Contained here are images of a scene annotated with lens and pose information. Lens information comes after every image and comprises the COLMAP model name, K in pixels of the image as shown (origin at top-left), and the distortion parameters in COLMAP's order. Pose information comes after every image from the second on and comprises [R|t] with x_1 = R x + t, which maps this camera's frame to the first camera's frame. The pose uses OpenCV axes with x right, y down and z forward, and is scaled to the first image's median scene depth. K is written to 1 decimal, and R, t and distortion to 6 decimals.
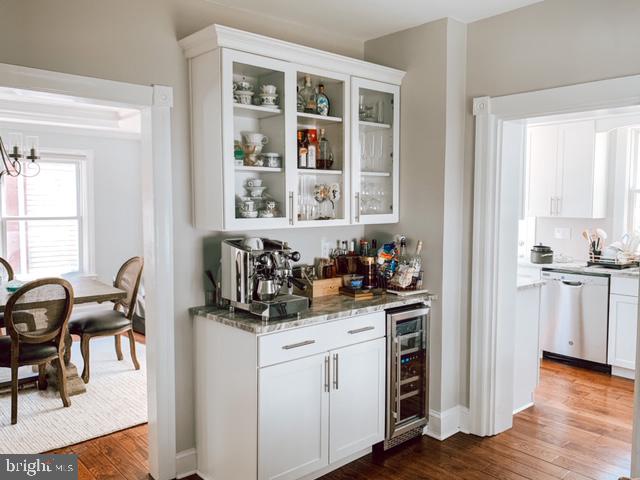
lens RADIAL K [[529.7, 0, 318.6], [0, 529.7, 240.2], [0, 0, 1]] dist [0.076825, -0.148494]
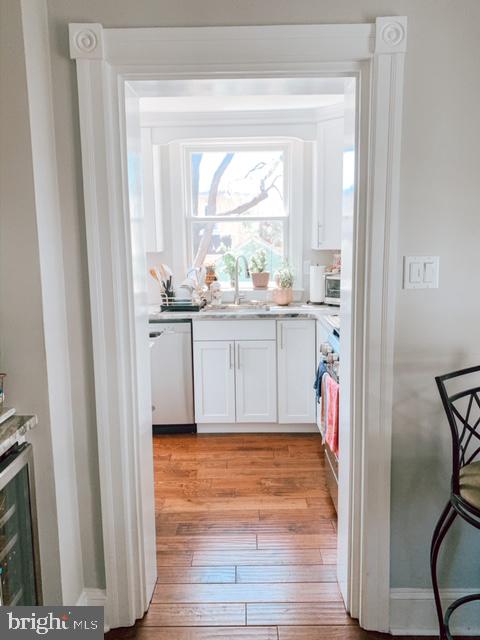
lens RADIAL K [[529.7, 0, 240.3], [0, 529.7, 316.1], [0, 0, 1]] dist [0.076825, -0.148494]
pose [[0.683149, -0.121573, 0.720089, 0.000554], [0.066751, 0.992313, 0.104207, -0.020915], [-0.727222, -0.023122, 0.686013, 0.362608]]
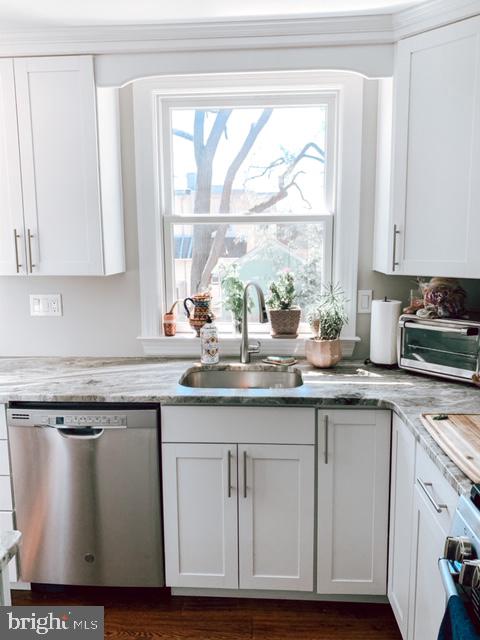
lens RADIAL K [[529.7, 0, 240.3], [0, 529.7, 316.1], [0, 0, 1]] dist [0.076825, -0.148494]
pose [[0.705403, -0.112449, 0.699830, 0.275636], [0.058400, 0.993199, 0.100723, -0.047998], [-0.706397, -0.030181, 0.707172, 0.611781]]
